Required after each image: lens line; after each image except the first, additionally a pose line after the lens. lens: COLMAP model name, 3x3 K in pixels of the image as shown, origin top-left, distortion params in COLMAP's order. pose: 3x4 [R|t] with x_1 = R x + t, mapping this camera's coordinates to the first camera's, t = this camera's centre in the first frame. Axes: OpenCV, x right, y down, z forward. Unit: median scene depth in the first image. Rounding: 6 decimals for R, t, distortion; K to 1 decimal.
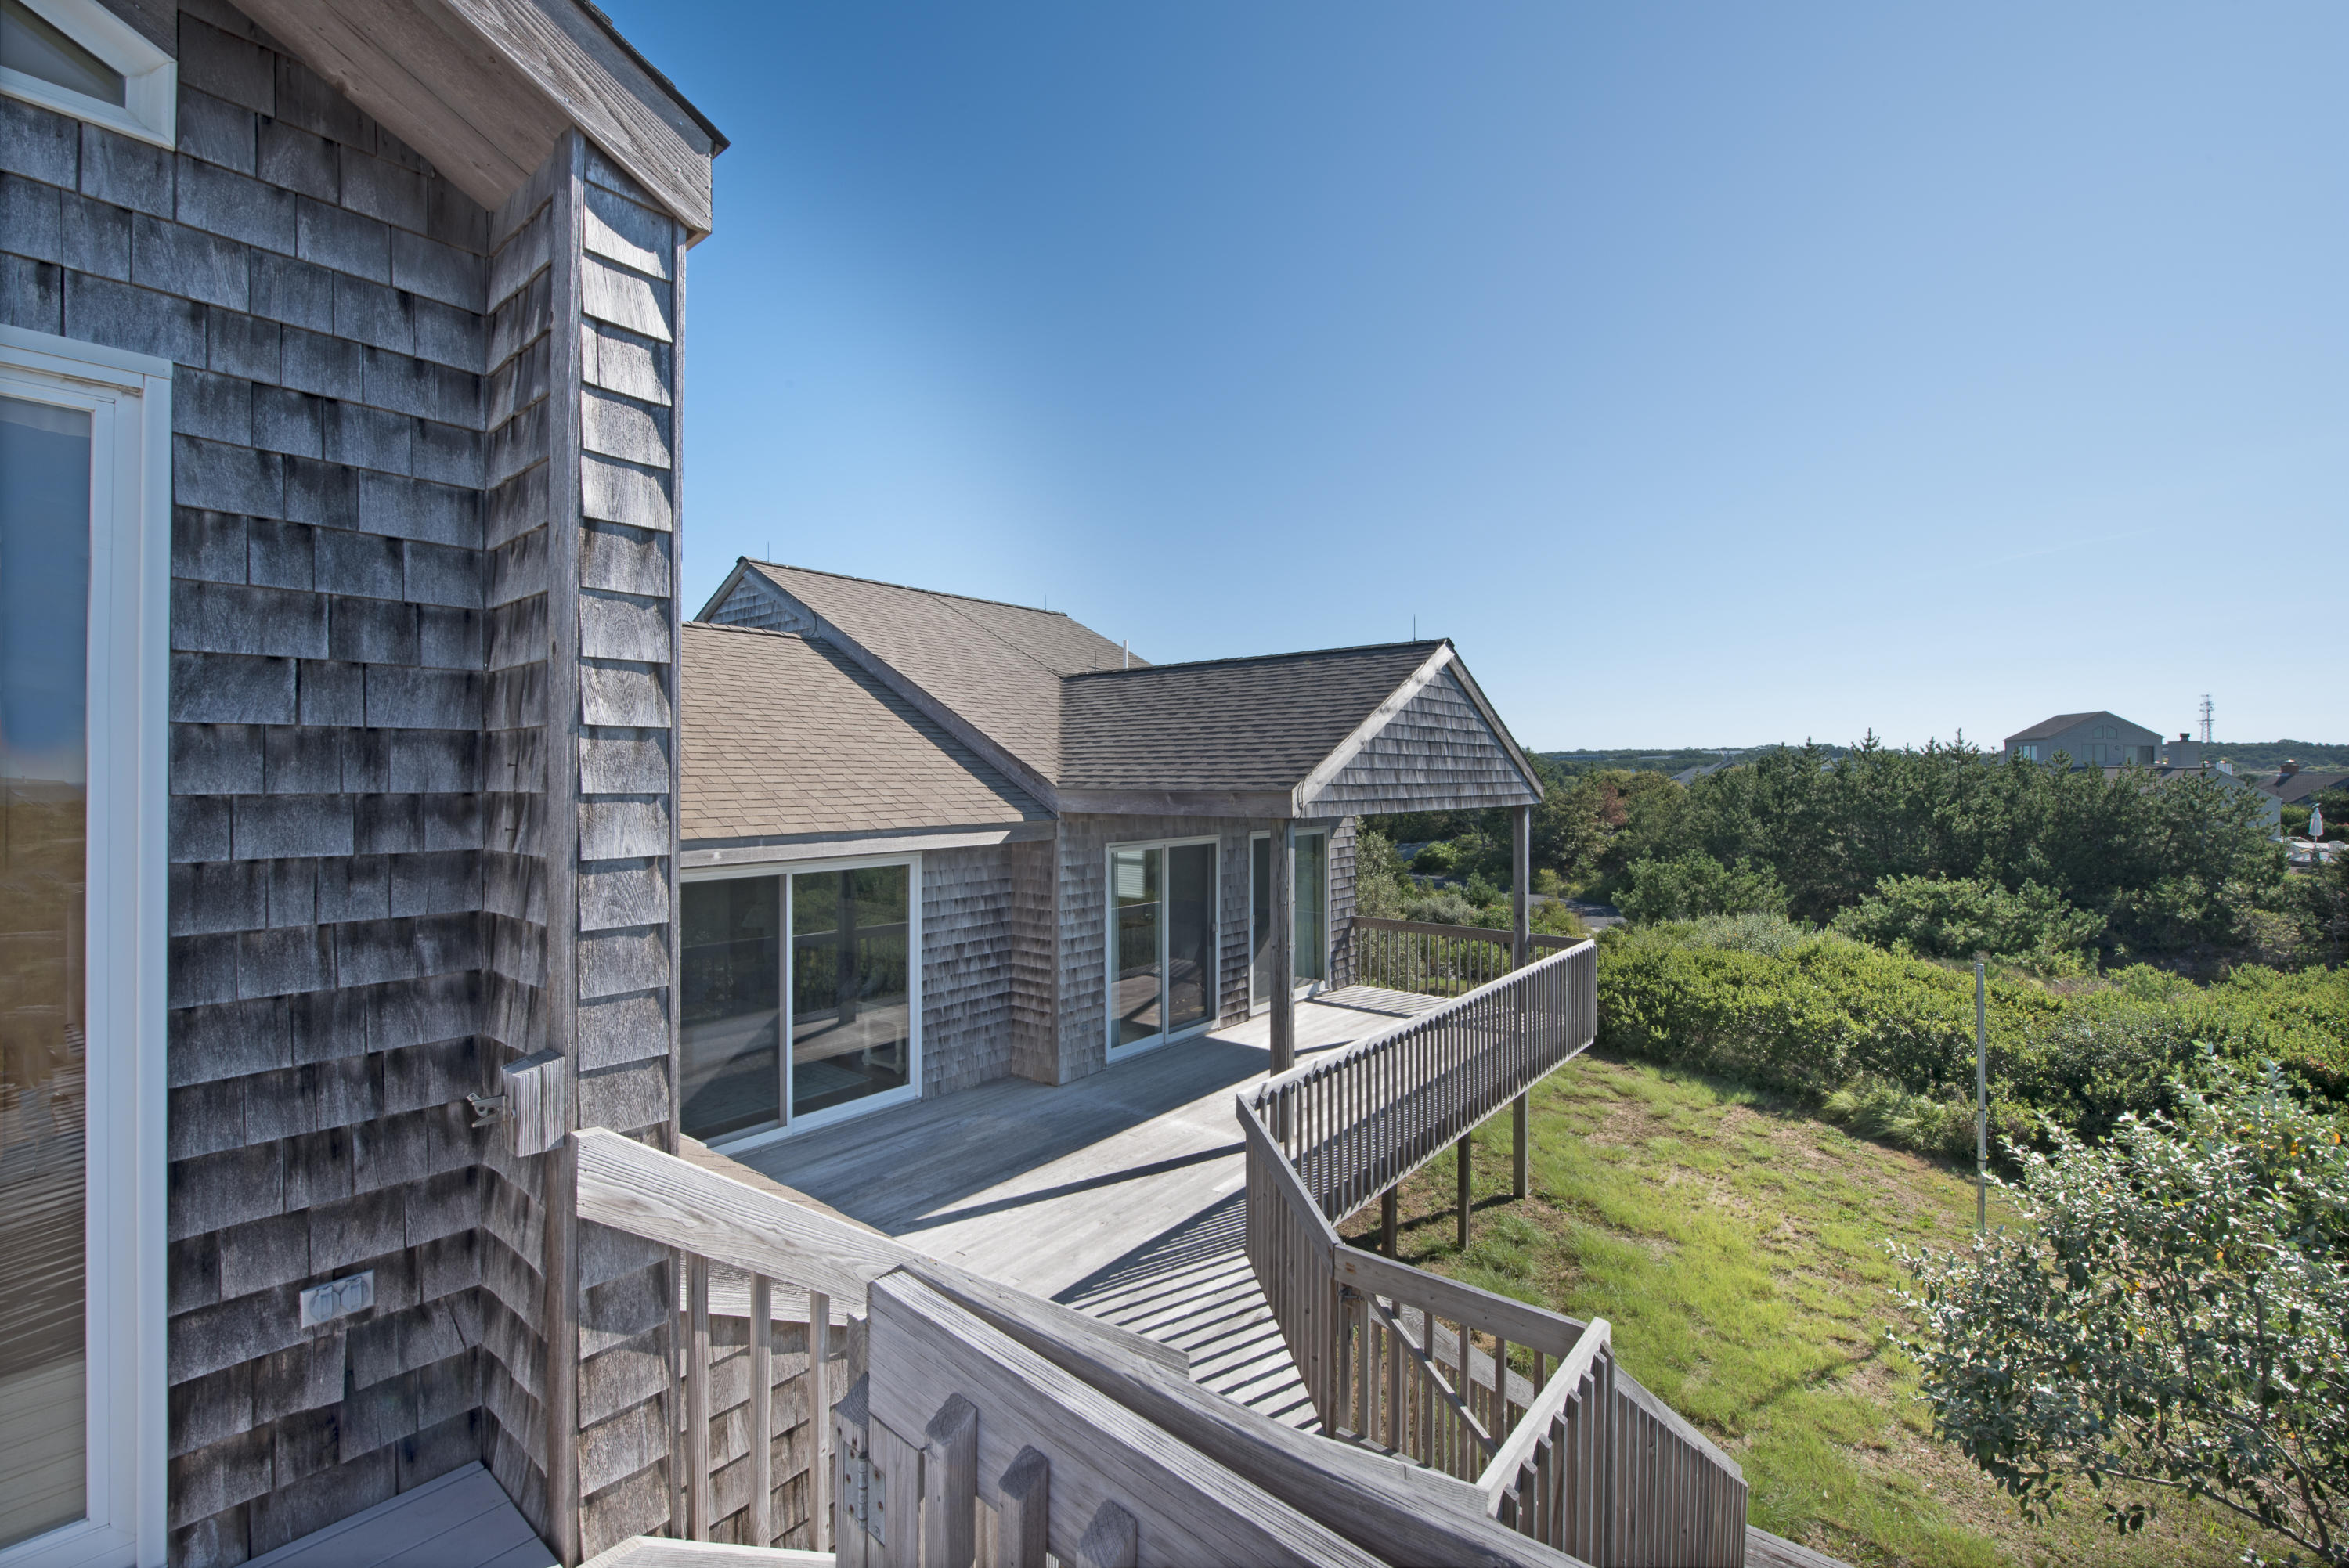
lens RADIAL K [[993.2, 0, 1174.5], [0, 993.2, 784.0], [0, 0, 1]] dist [-0.000221, -0.000025]
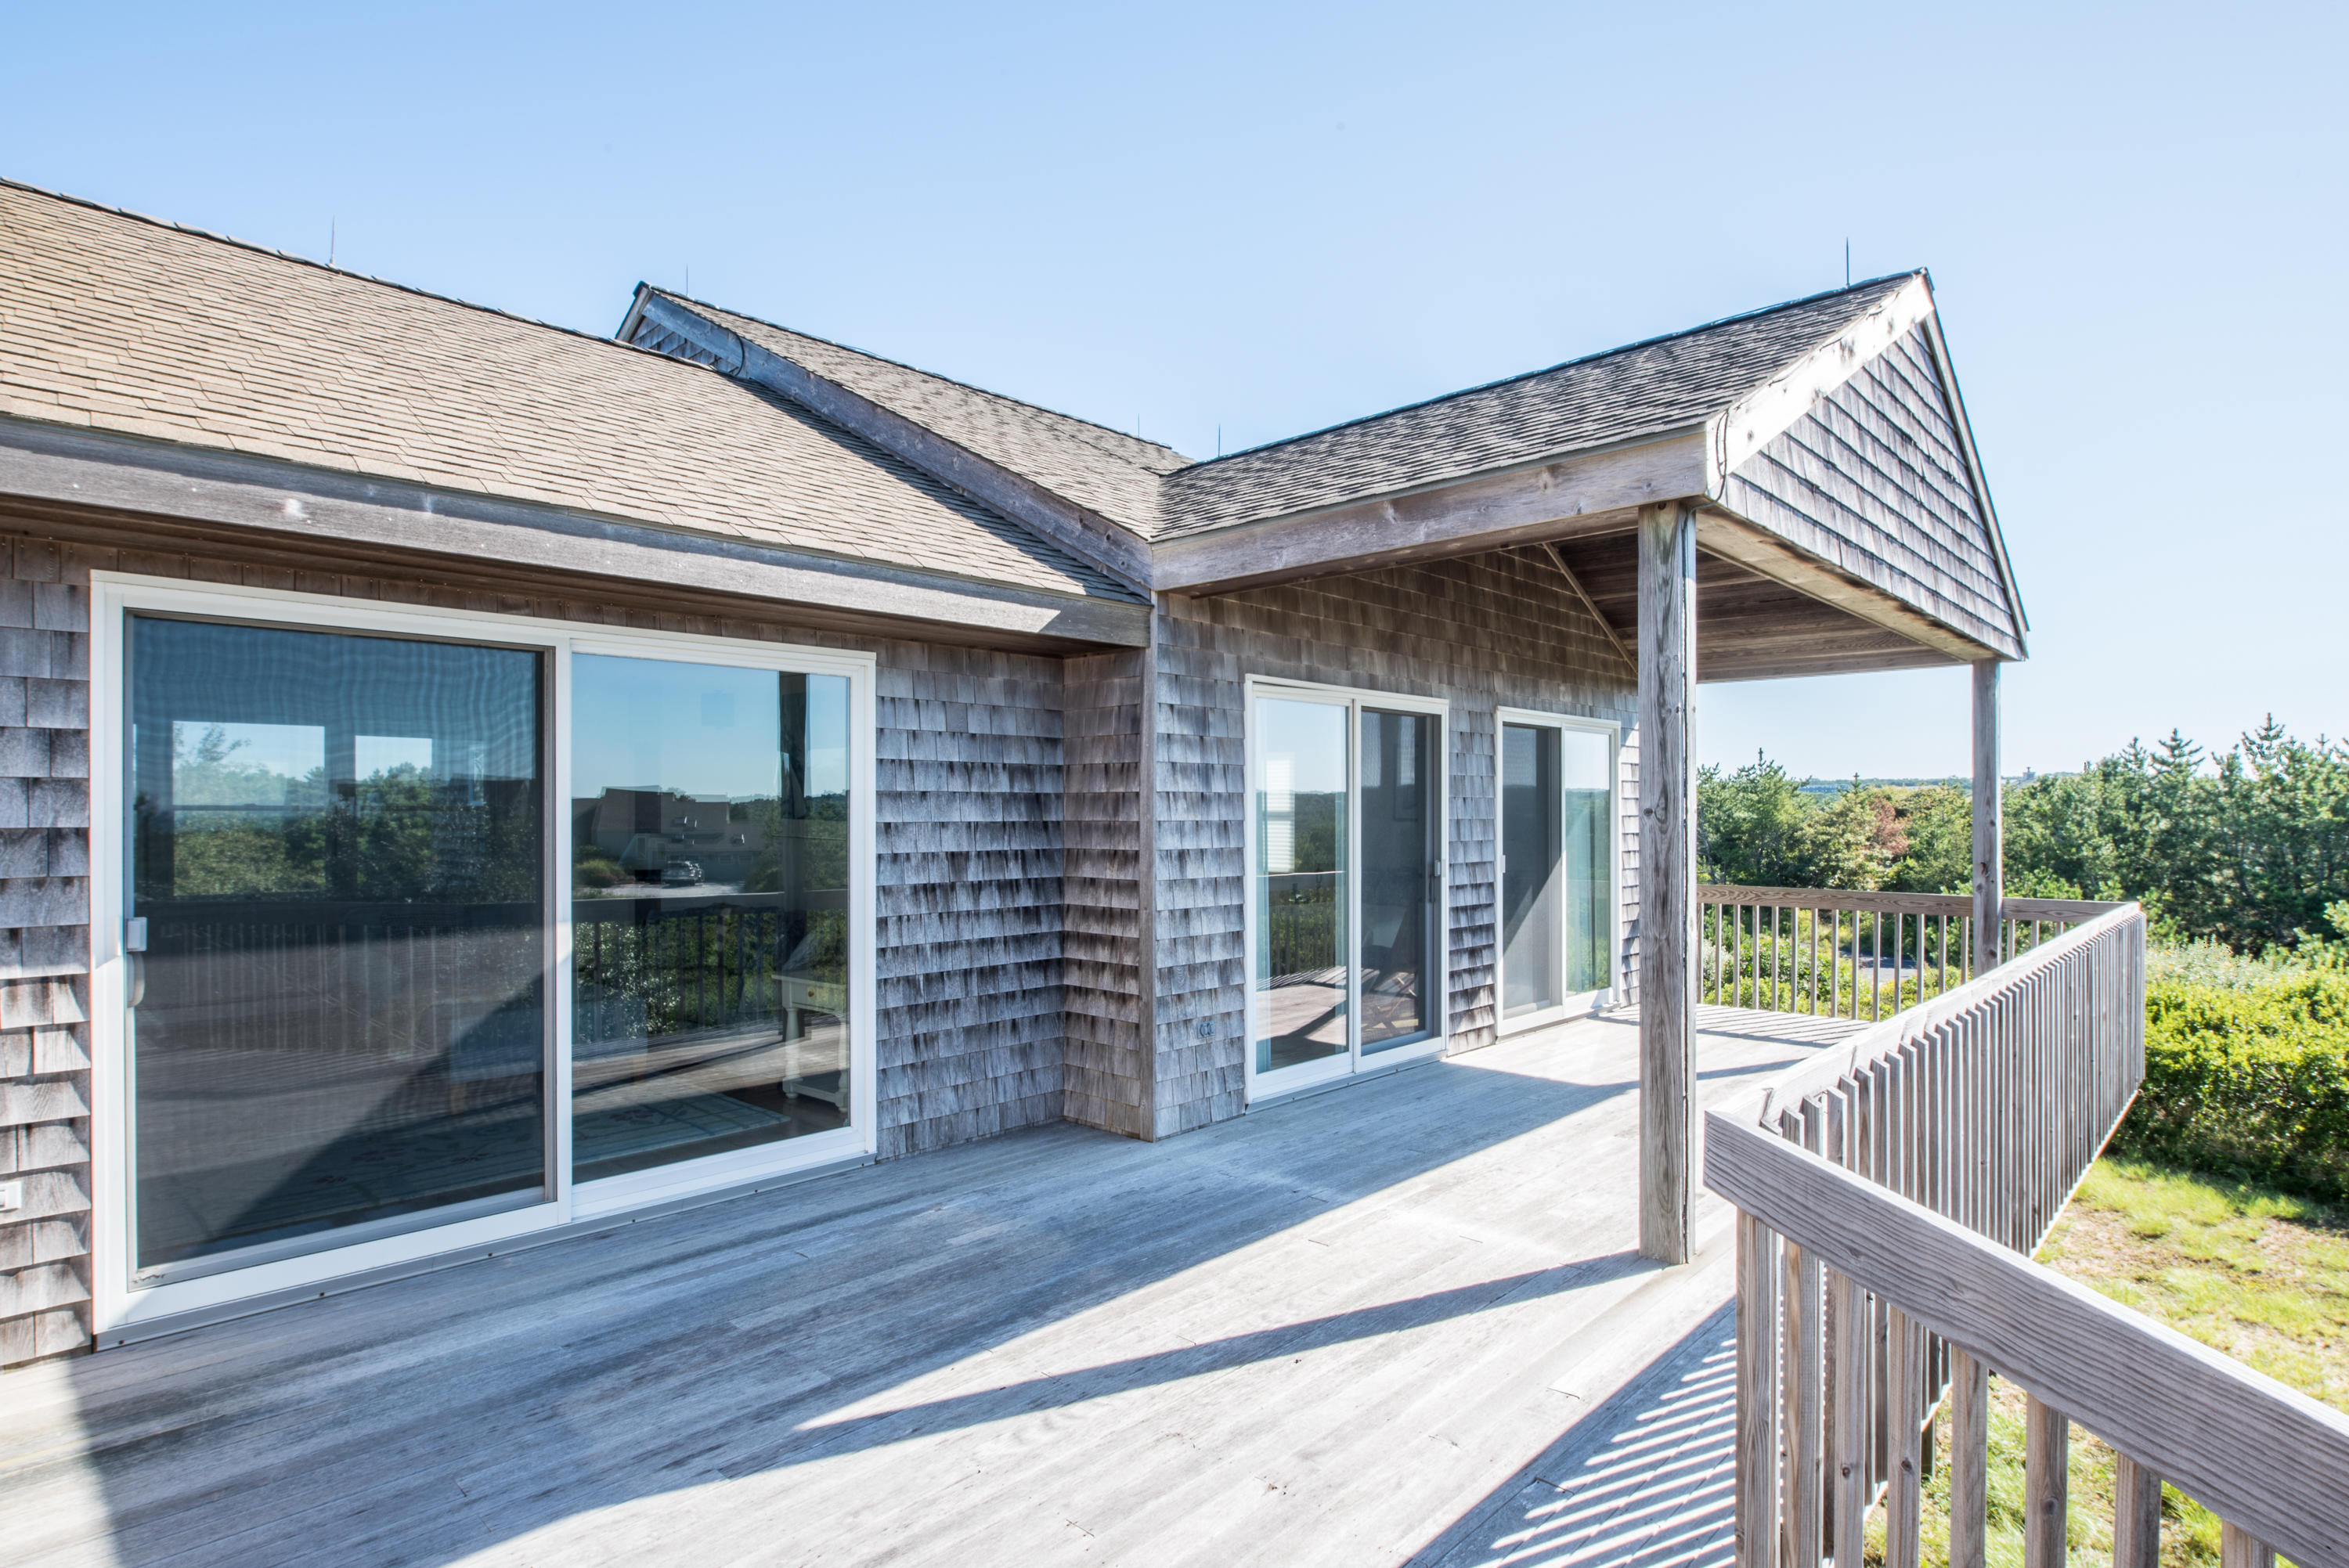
lens RADIAL K [[1204.2, 0, 1215.7], [0, 1204.2, 827.5], [0, 0, 1]] dist [-0.001985, -0.000382]
pose [[0.997388, -0.001591, -0.072218, -0.041126], [0.001850, 0.999992, 0.003519, 0.141340], [0.072212, -0.003643, 0.997383, 0.389861]]
